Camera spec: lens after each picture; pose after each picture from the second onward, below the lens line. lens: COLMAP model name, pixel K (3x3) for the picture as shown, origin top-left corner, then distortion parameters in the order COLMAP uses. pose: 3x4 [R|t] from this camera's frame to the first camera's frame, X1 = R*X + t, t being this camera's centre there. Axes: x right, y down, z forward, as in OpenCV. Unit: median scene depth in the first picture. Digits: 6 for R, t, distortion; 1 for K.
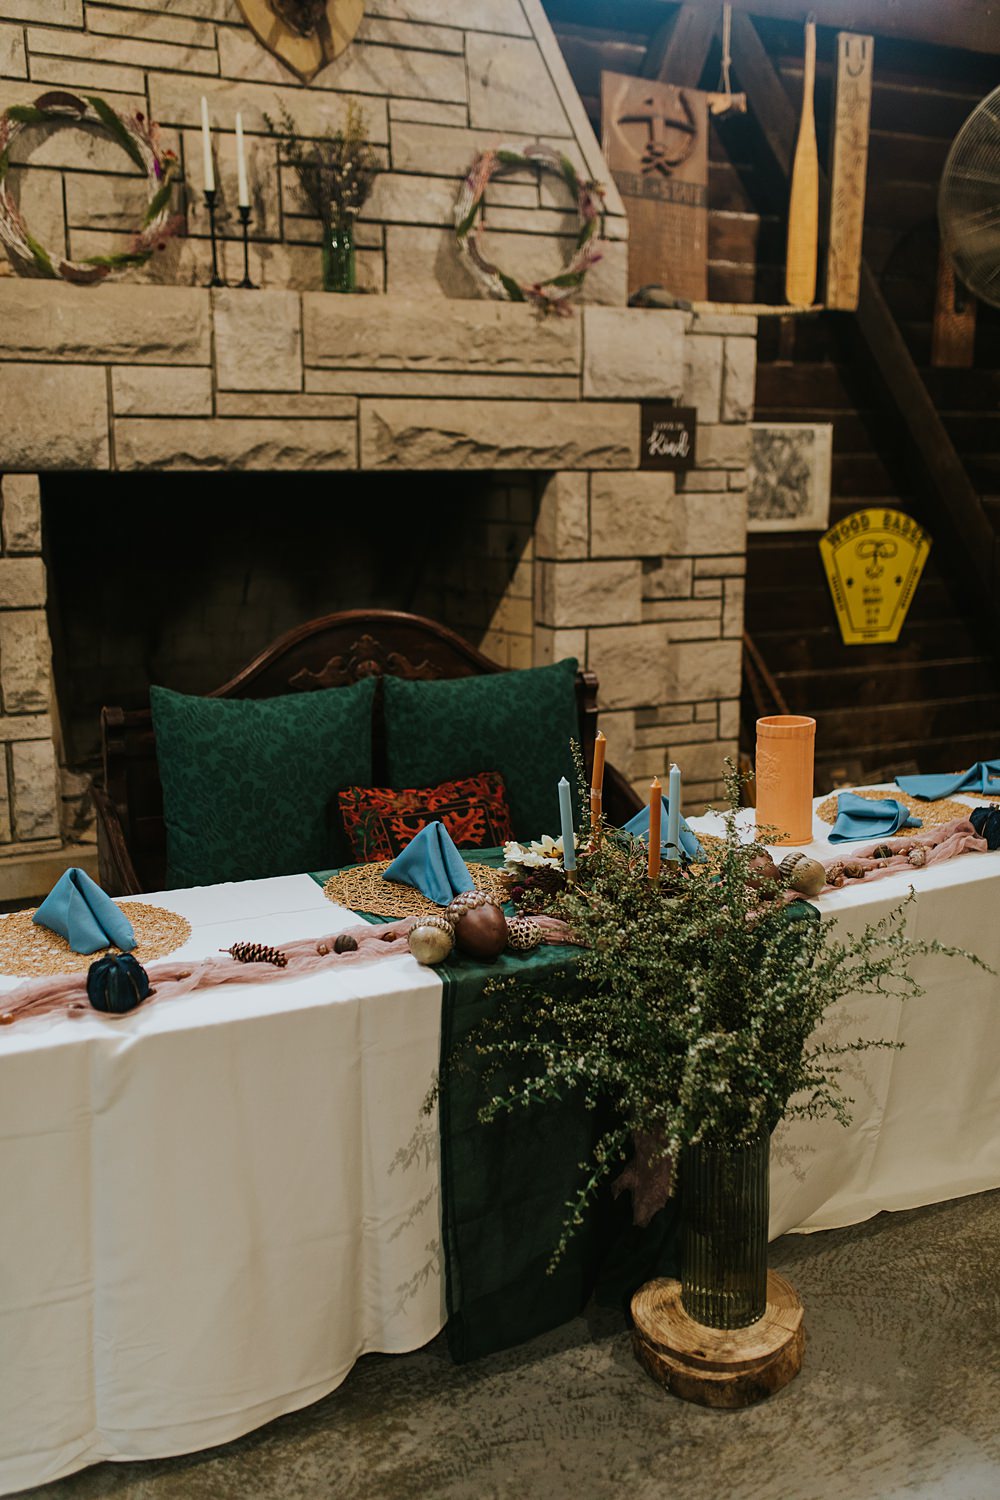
lens RADIAL K [[1426.2, 0, 499.2], [0, 1426.2, 748.4], [0, 0, 1]] dist [0.007133, 0.000000]
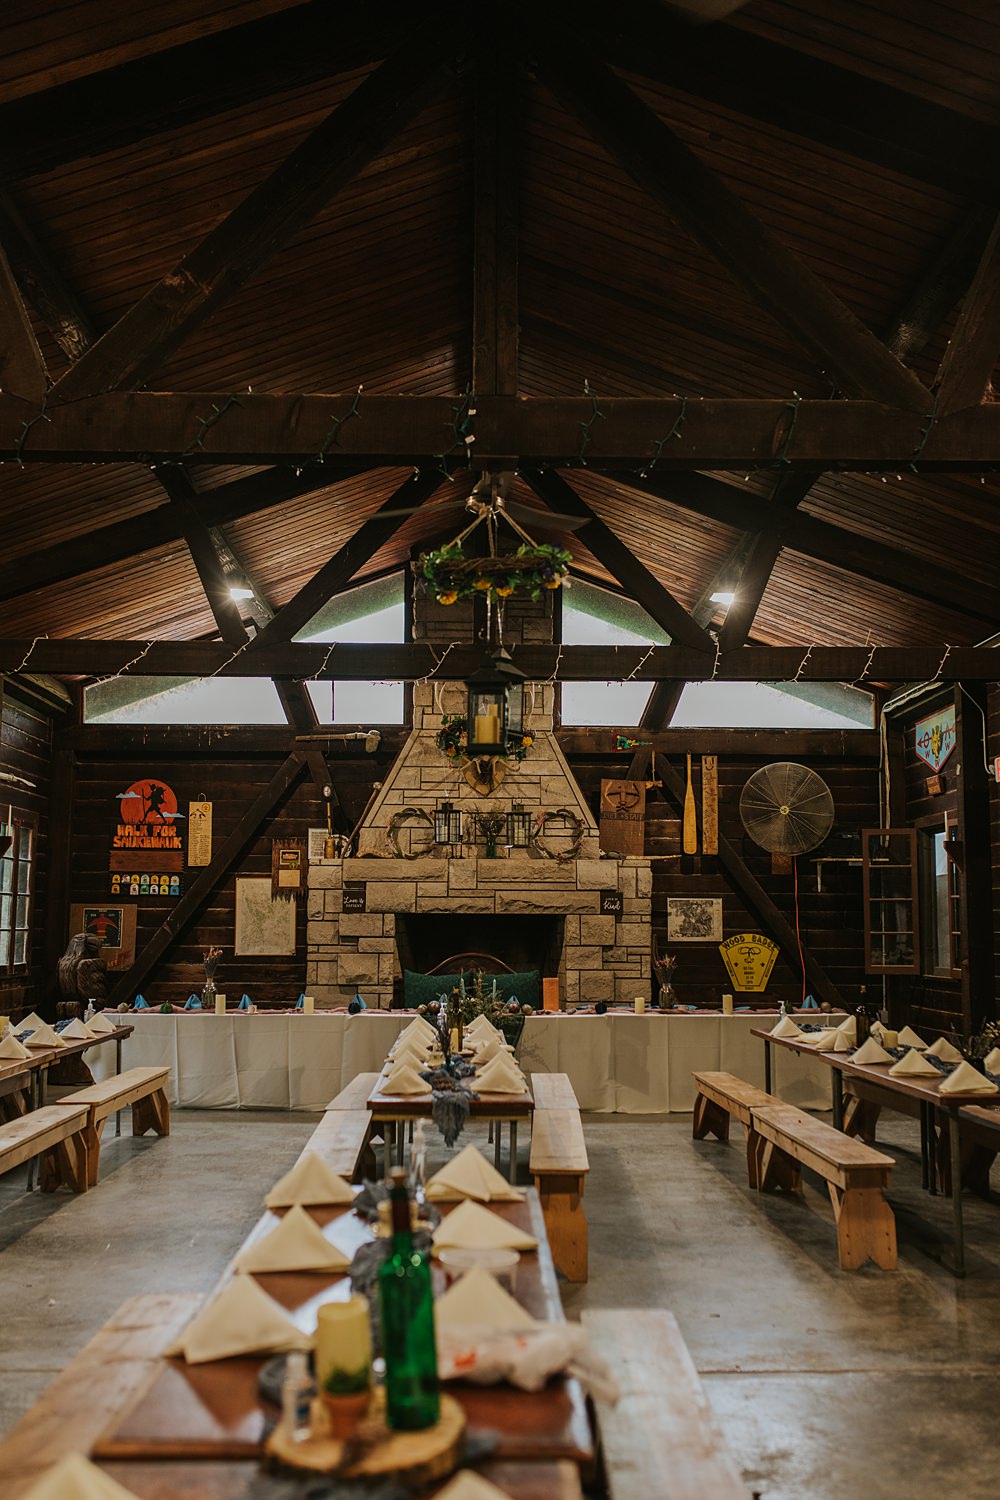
lens RADIAL K [[1426.2, 0, 499.7], [0, 1426.2, 750.8], [0, 0, 1]] dist [0.007133, 0.000000]
pose [[0.906098, -0.049844, -0.420122, 1.161191], [-0.089922, 0.947655, -0.306371, 0.394343], [0.413401, 0.315380, 0.854187, -1.652795]]
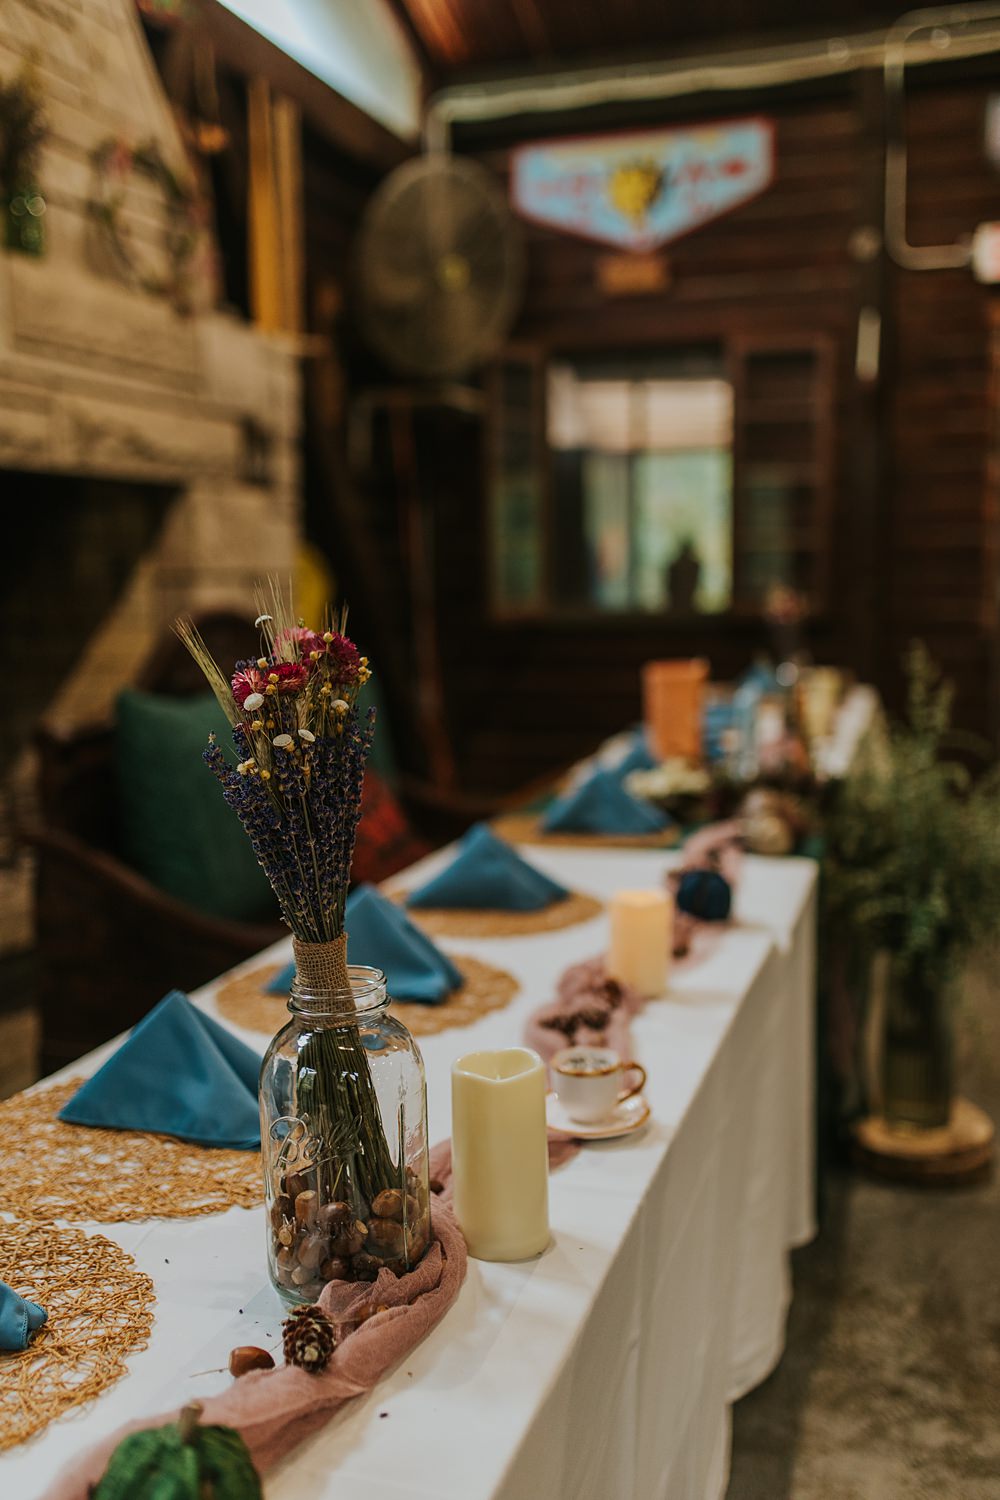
lens RADIAL K [[1426.2, 0, 503.9], [0, 1426.2, 754.5], [0, 0, 1]] dist [0.007133, 0.000000]
pose [[0.697518, -0.104591, 0.708893, -0.513046], [0.155038, 0.987885, -0.006796, 0.024321], [-0.699594, 0.114646, 0.705283, 0.206068]]
